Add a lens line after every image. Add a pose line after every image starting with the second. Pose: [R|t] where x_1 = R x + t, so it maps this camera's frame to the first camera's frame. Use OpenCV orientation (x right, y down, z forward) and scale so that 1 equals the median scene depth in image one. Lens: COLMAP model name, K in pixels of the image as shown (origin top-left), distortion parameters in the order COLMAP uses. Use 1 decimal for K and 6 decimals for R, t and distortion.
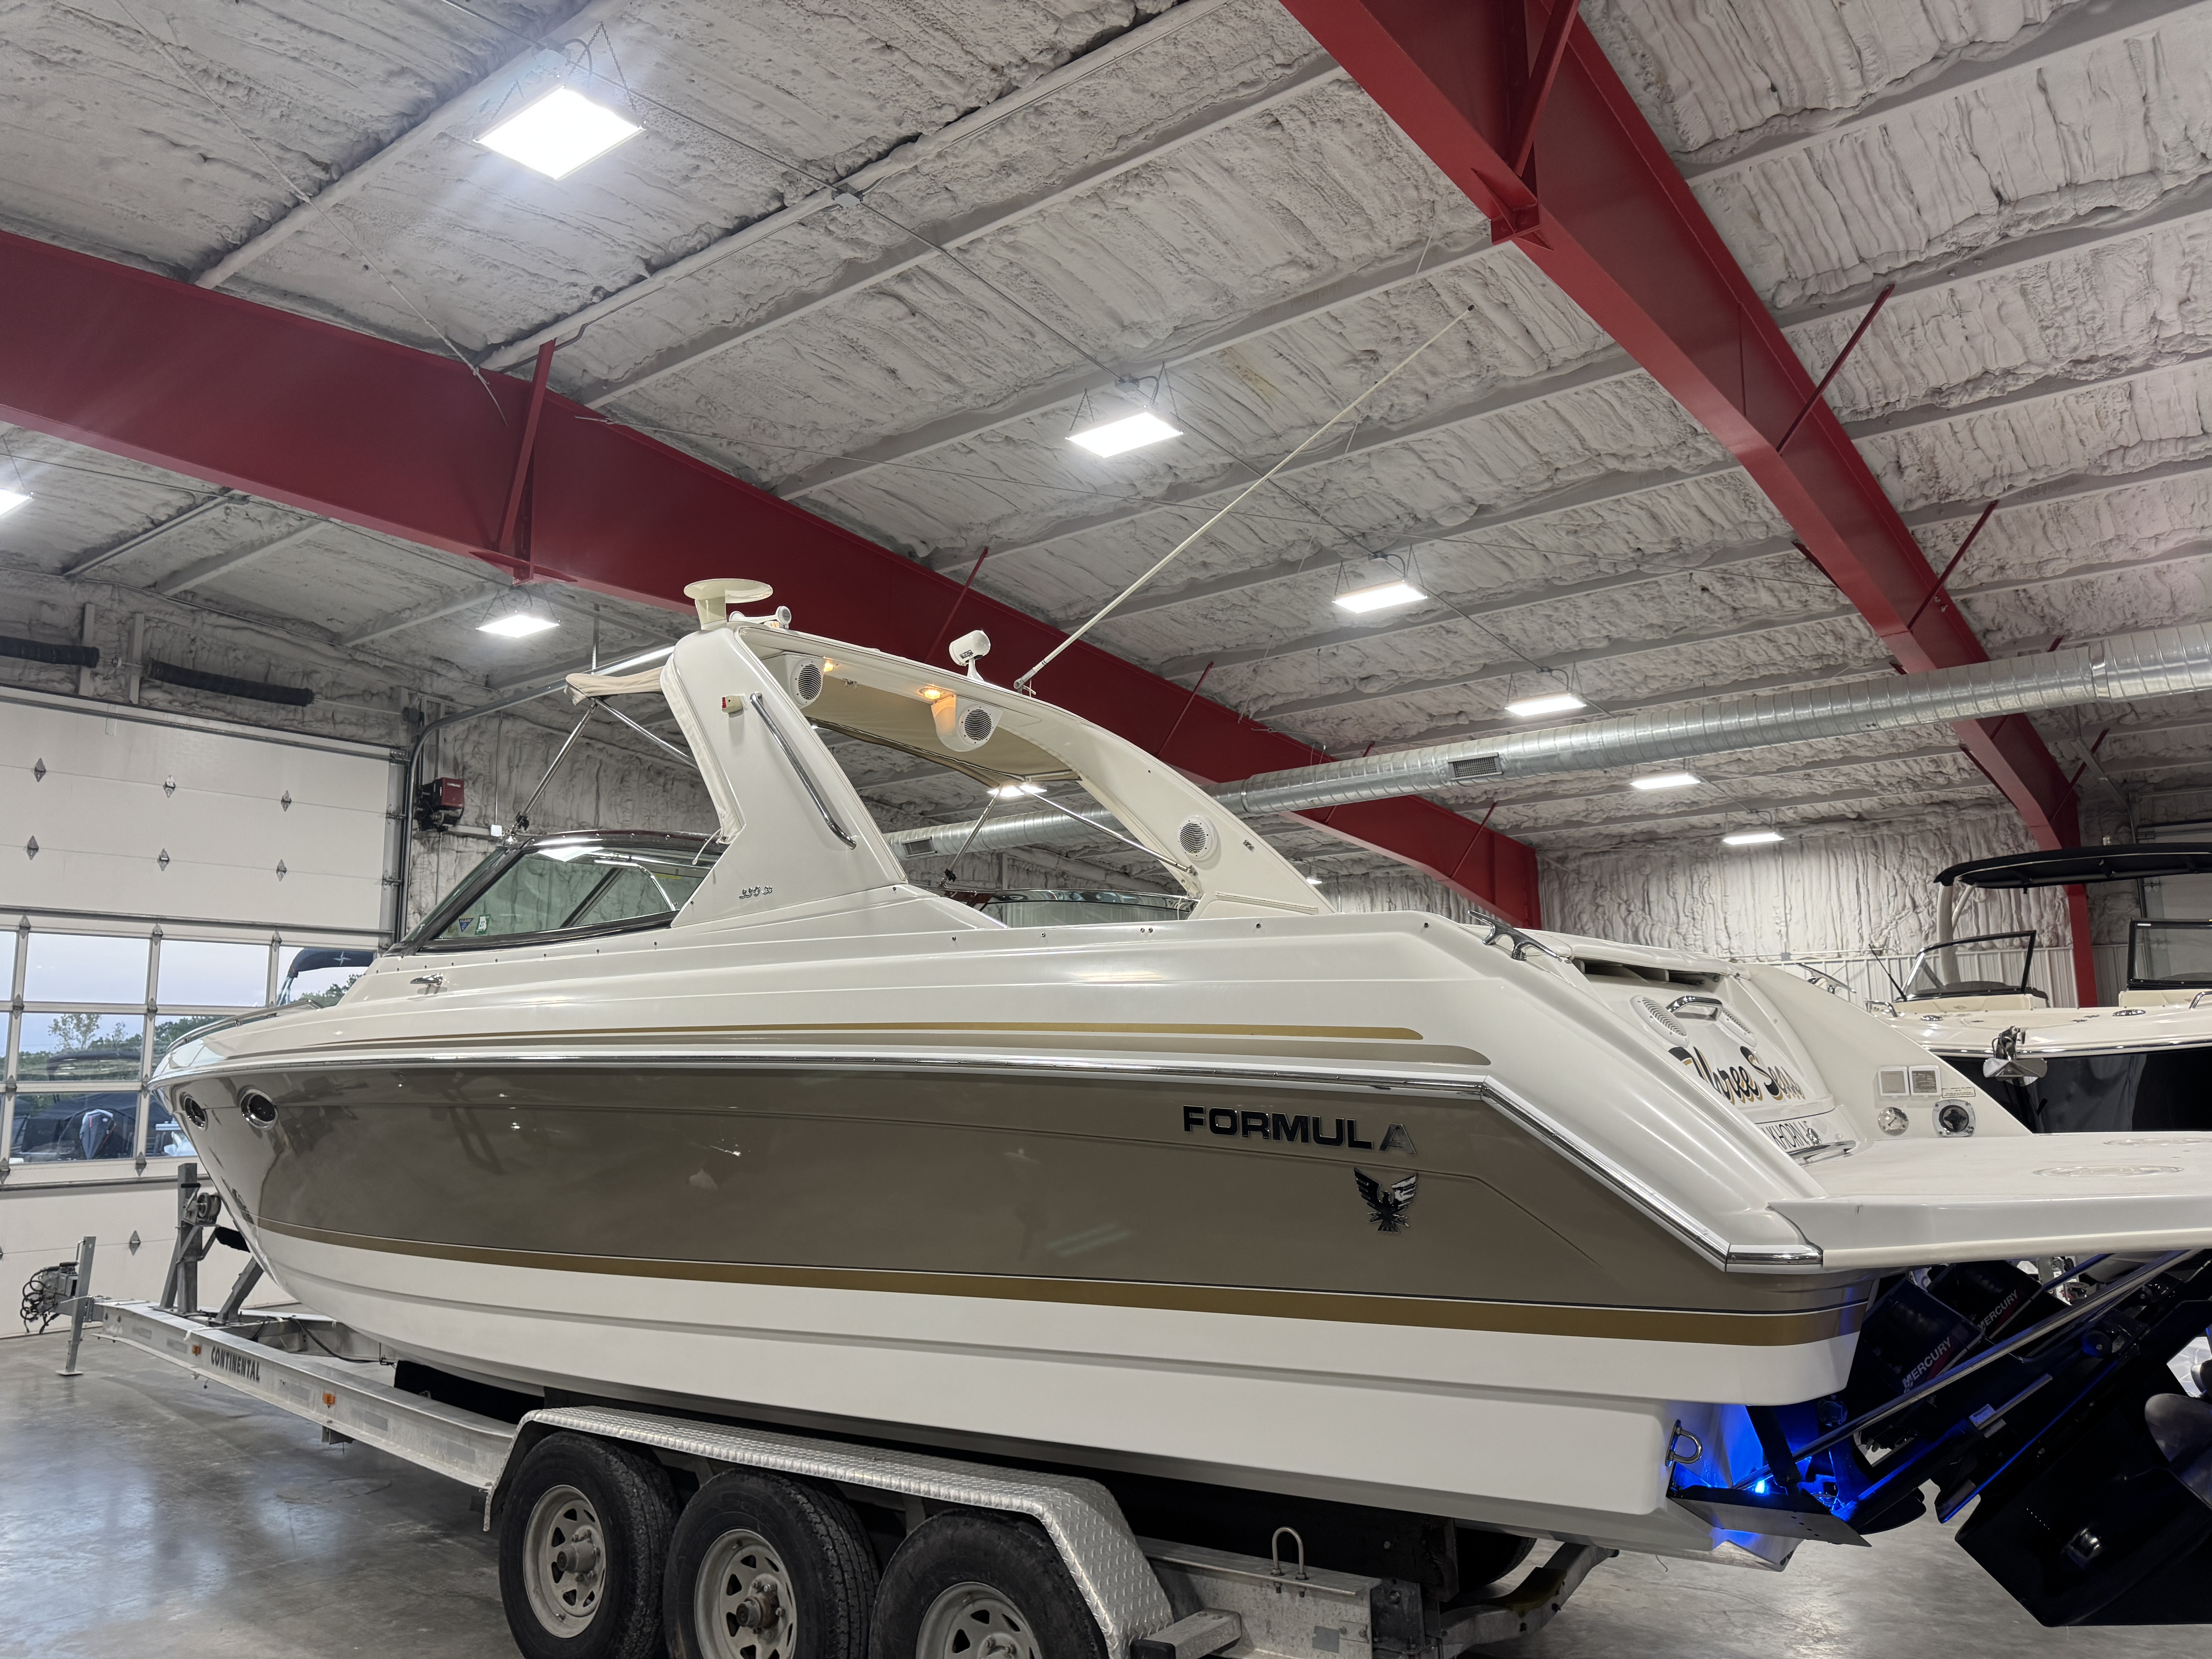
lens RADIAL K [[1539.2, 0, 1106.0], [0, 1539.2, 829.5], [0, 0, 1]] dist [0.000185, -0.001279]
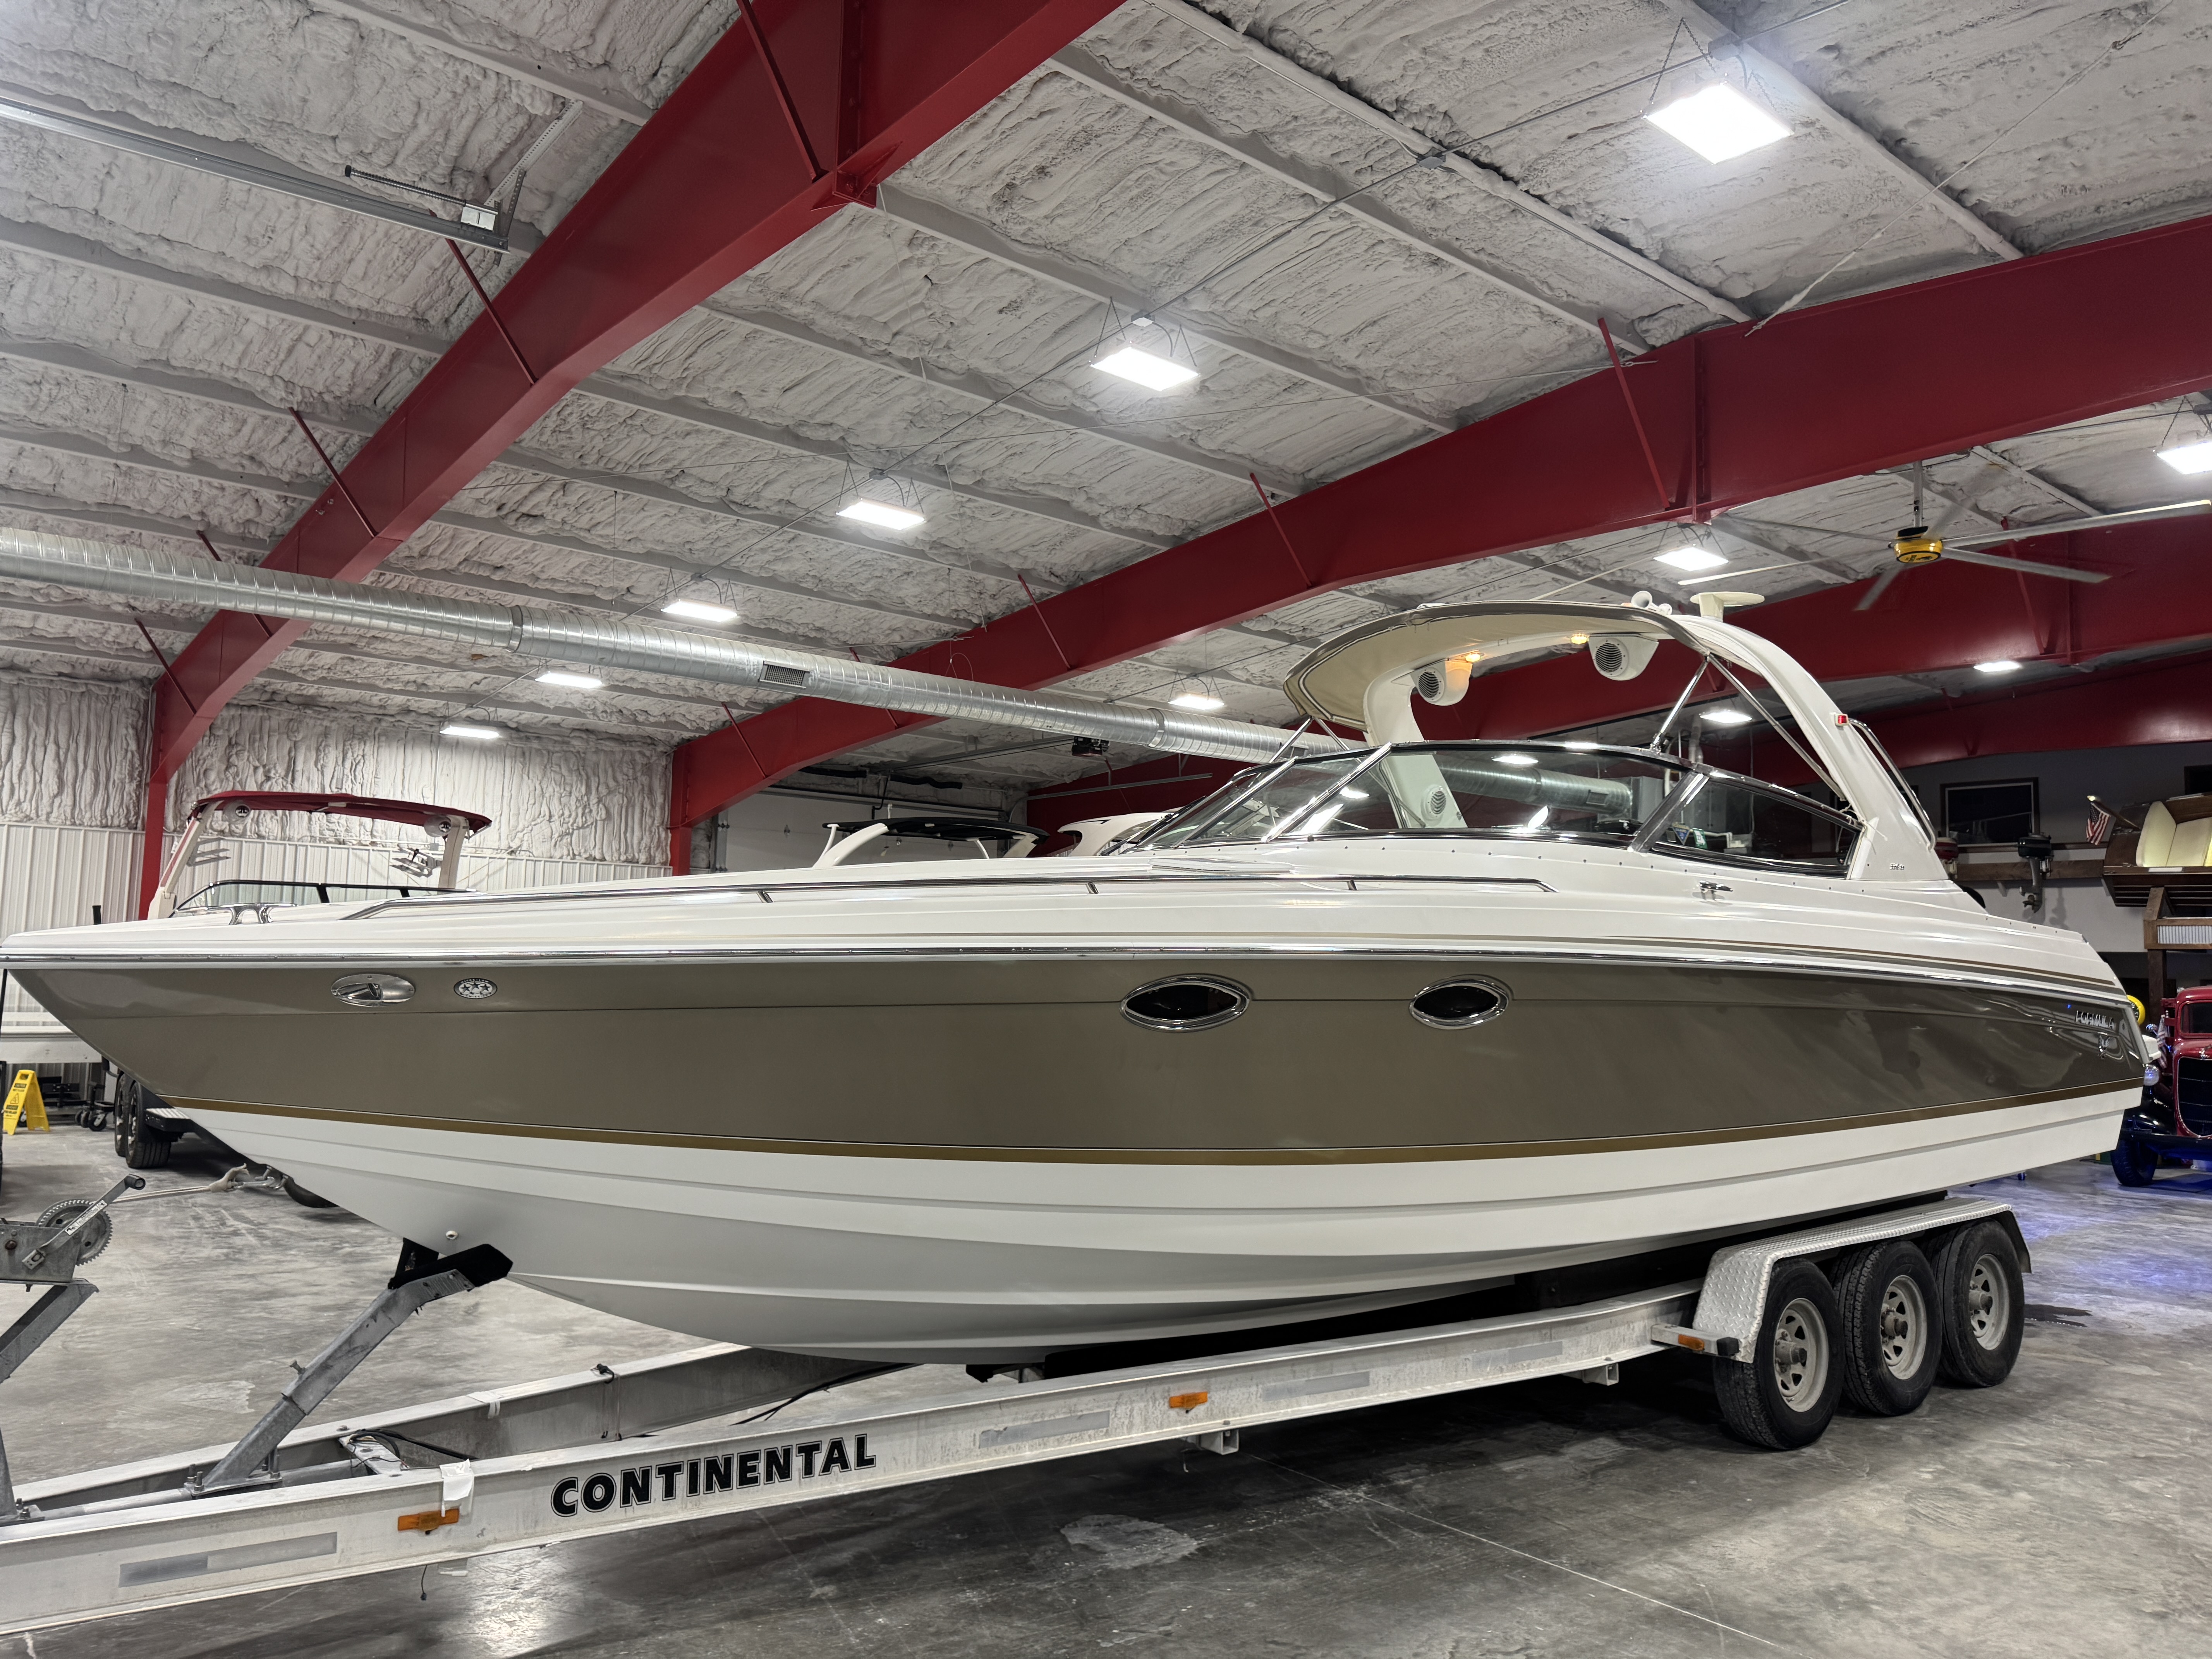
lens RADIAL K [[1539.2, 0, 1106.0], [0, 1539.2, 829.5], [0, 0, 1]] dist [0.000185, -0.001279]
pose [[0.235065, 0.107051, 0.966067, -0.457294], [-0.181548, 0.981261, -0.064560, 0.058193], [-0.954874, -0.160211, 0.250094, 0.333721]]
